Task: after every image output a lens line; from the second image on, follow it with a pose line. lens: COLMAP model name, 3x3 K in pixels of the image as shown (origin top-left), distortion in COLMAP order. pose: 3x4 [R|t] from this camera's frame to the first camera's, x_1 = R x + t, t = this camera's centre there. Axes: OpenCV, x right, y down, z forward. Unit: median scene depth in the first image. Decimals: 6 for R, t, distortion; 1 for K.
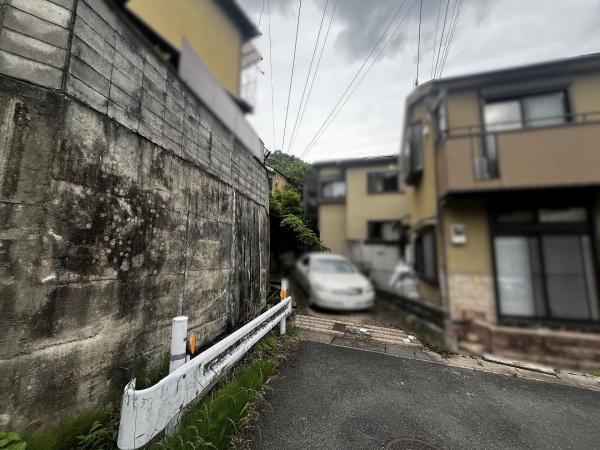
lens RADIAL K [[244.1, 0, 300.0], [0, 244.1, 225.0], [0, 0, 1]] dist [-0.003241, -0.000111]
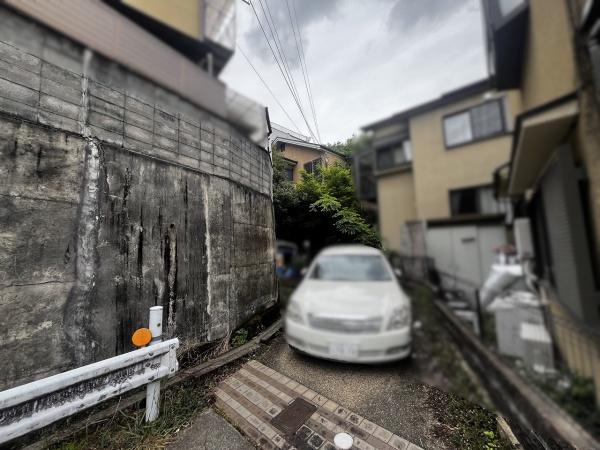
lens RADIAL K [[244.1, 0, 300.0], [0, 244.1, 225.0], [0, 0, 1]] dist [-0.003241, -0.000111]
pose [[0.919471, -0.084275, -0.384019, 0.445640], [0.090873, 0.995862, -0.000968, 0.107465], [0.382512, -0.034007, 0.923325, 0.760897]]
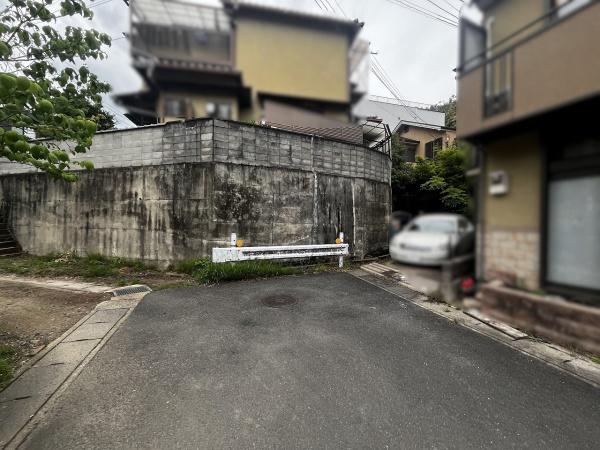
lens RADIAL K [[244.1, 0, 300.0], [0, 244.1, 225.0], [0, 0, 1]] dist [-0.003241, -0.000111]
pose [[0.619908, 0.000186, -0.784674, 1.028674], [0.095003, 0.992626, 0.075290, 0.061201], [0.778902, -0.121219, 0.615319, -0.074483]]
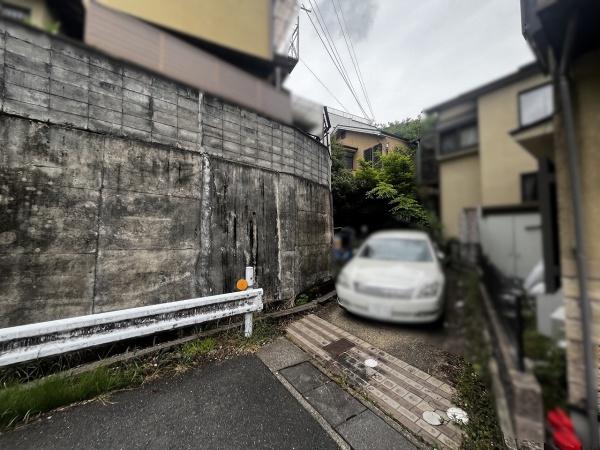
lens RADIAL K [[244.1, 0, 300.0], [0, 244.1, 225.0], [0, 0, 1]] dist [-0.003241, -0.000111]
pose [[0.794387, -0.046729, -0.605612, 0.577044], [0.087784, 0.995401, 0.038342, 0.099900], [0.601035, -0.083622, 0.794836, 0.586064]]
